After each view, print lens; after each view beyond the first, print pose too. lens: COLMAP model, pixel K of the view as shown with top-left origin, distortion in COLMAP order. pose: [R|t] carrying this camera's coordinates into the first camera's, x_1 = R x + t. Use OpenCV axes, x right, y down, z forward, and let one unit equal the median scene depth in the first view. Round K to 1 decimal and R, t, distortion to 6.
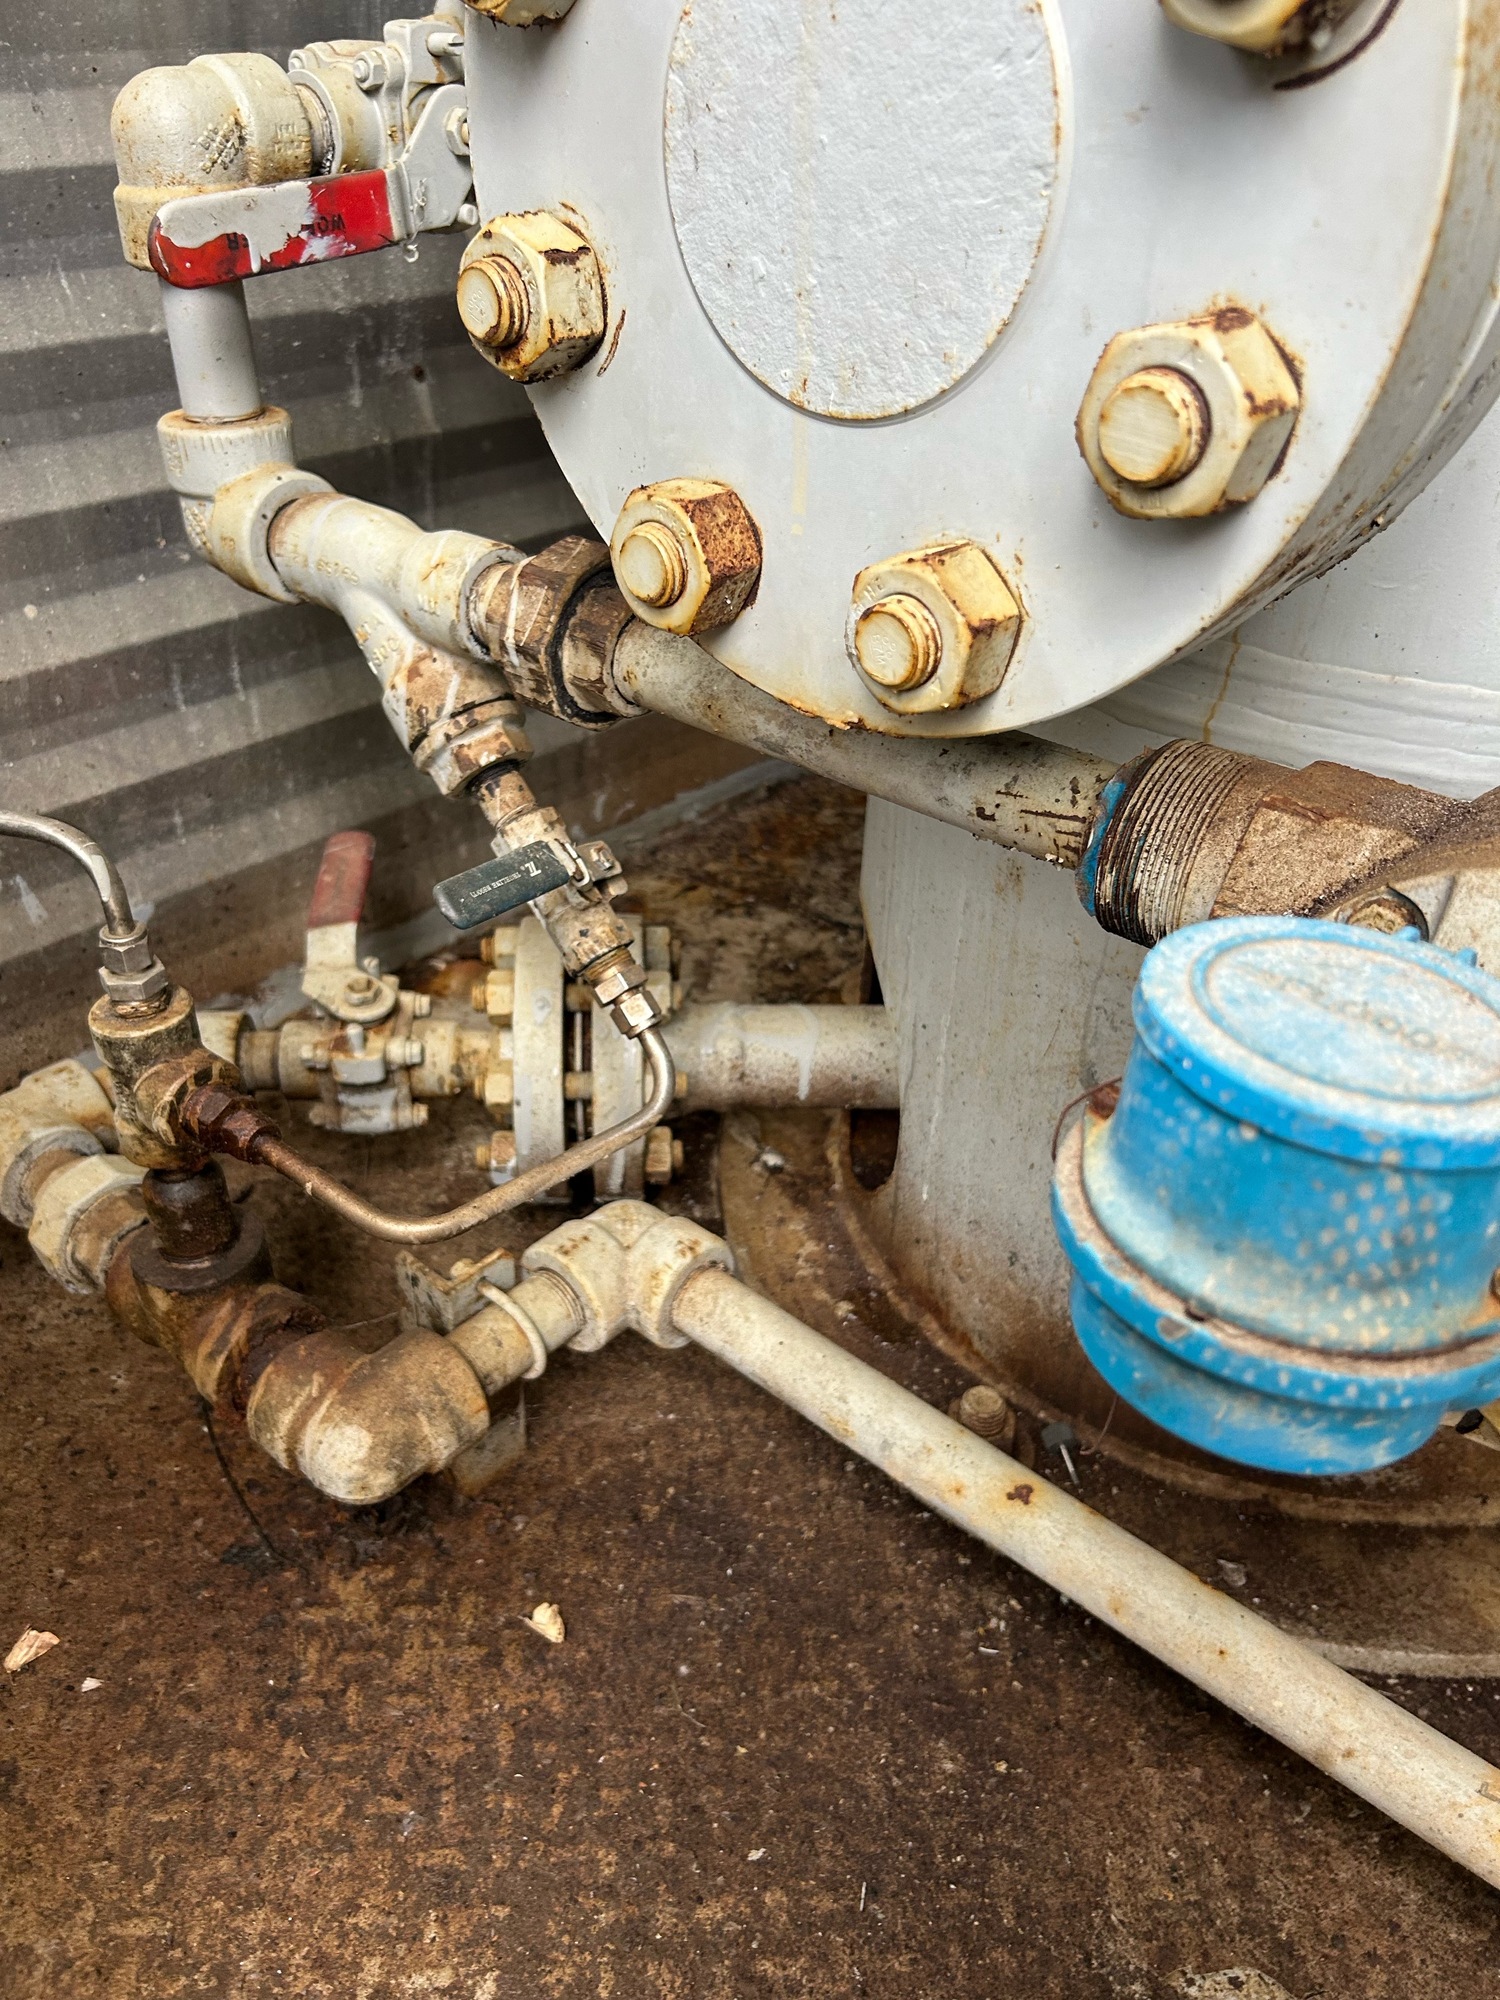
lens RADIAL K [[1470.5, 0, 750.0], [0, 1470.5, 1000.0], [0, 0, 1]] dist [-0.001970, -0.005246]
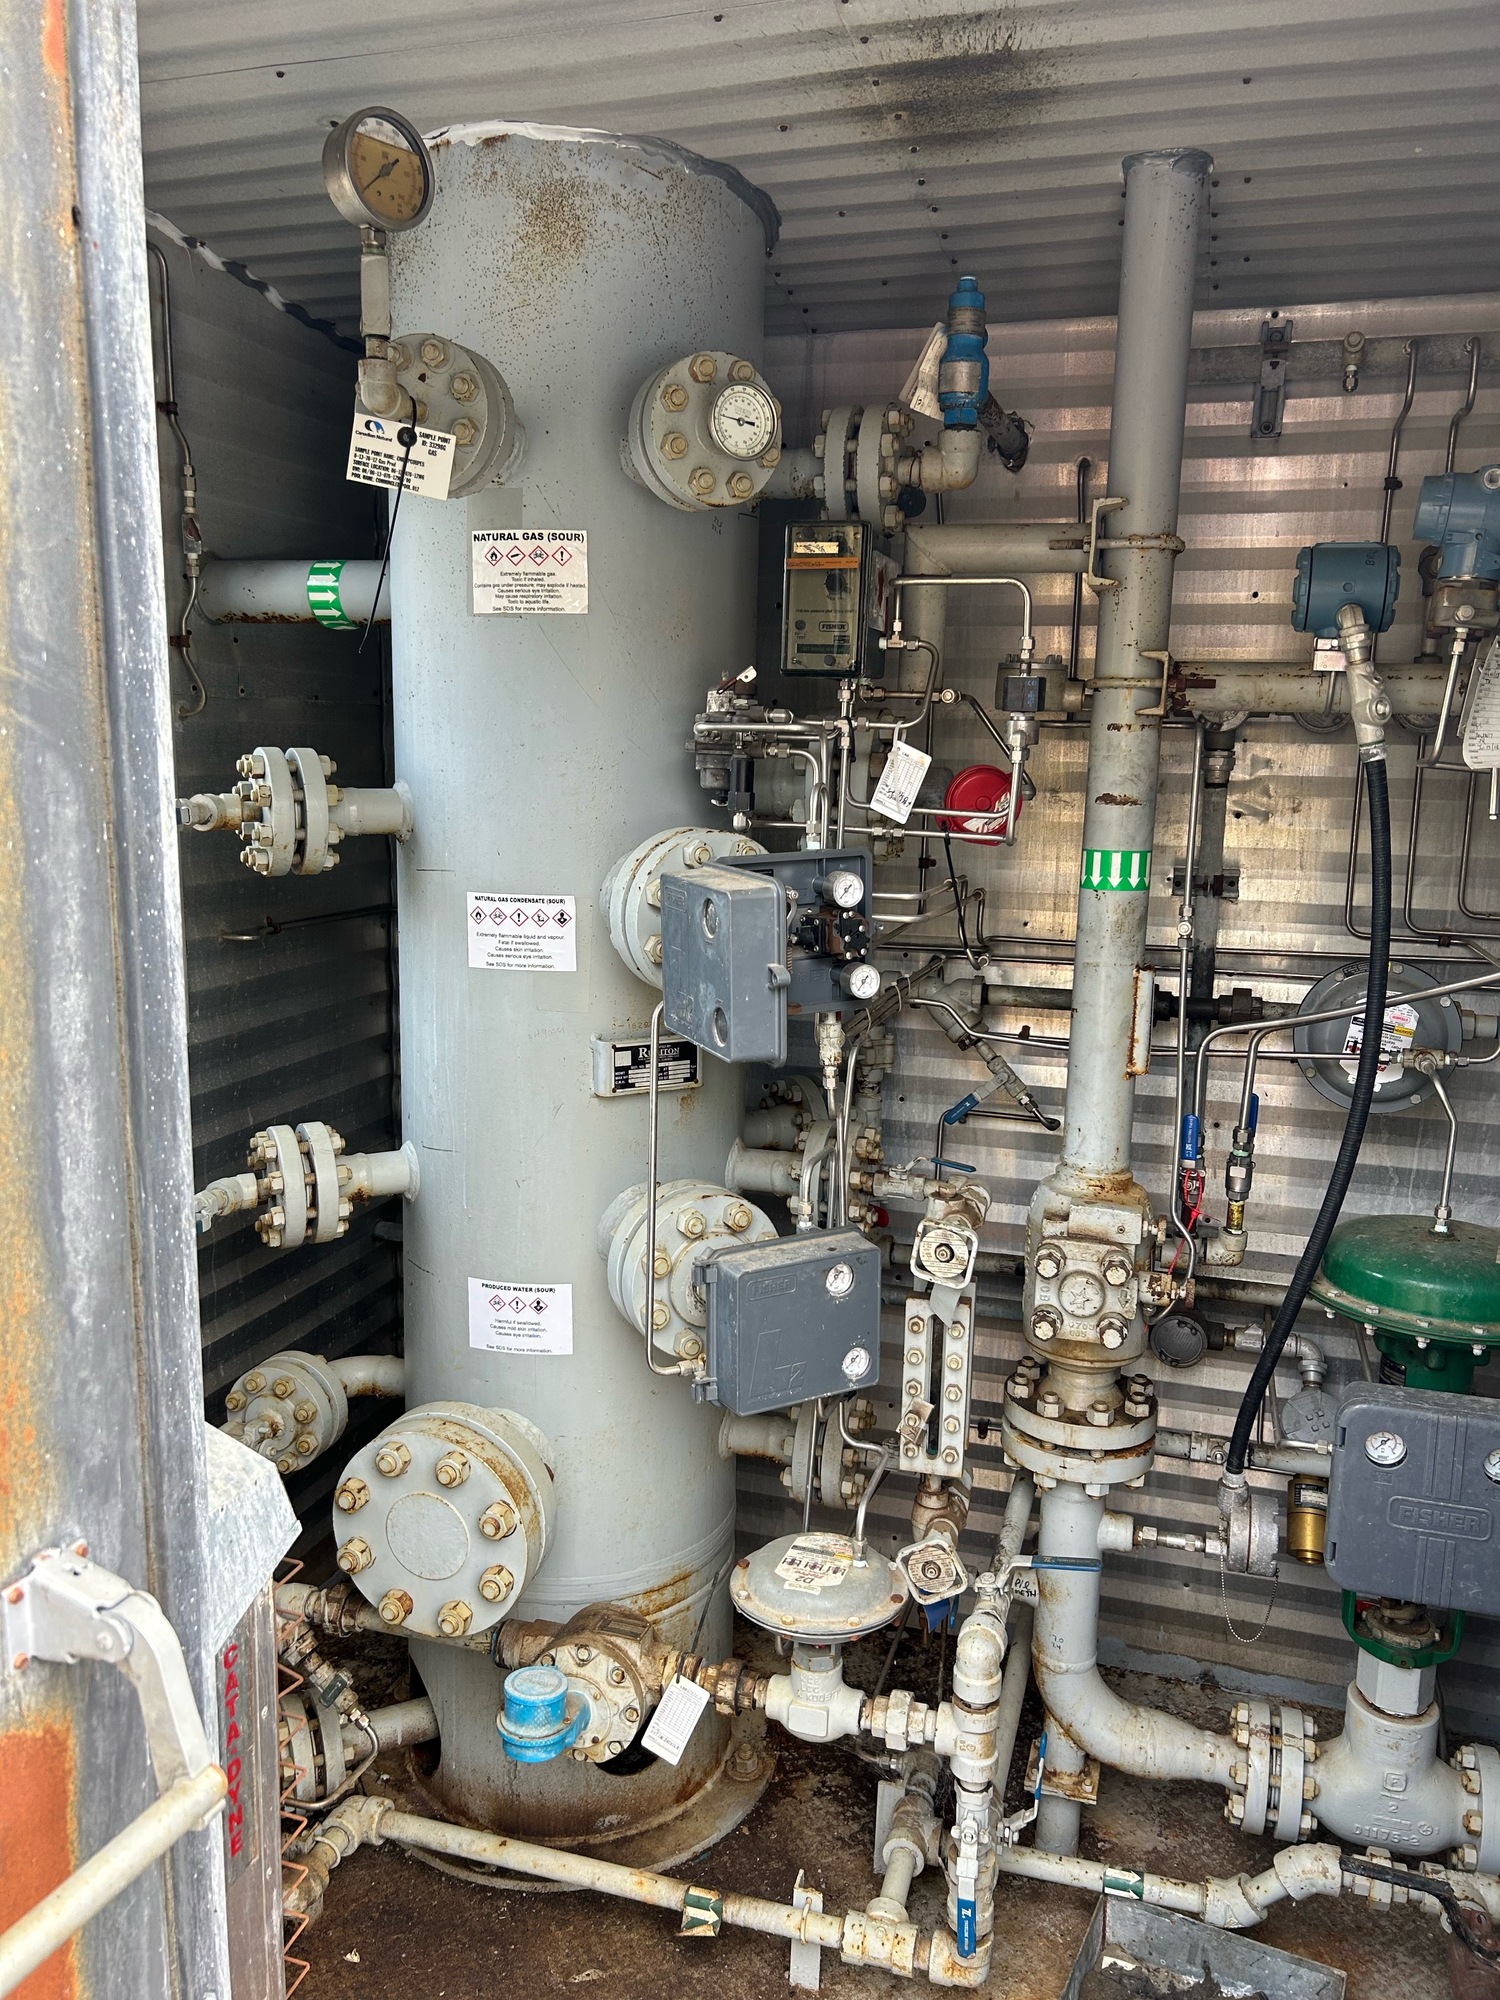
lens RADIAL K [[1470.5, 0, 750.0], [0, 1470.5, 1000.0], [0, 0, 1]] dist [-0.001970, -0.005246]
pose [[0.902921, -0.064547, 0.424933, -0.612557], [0.229500, 0.908325, -0.349680, -0.114795], [-0.363406, 0.413255, 0.834958, -2.825407]]
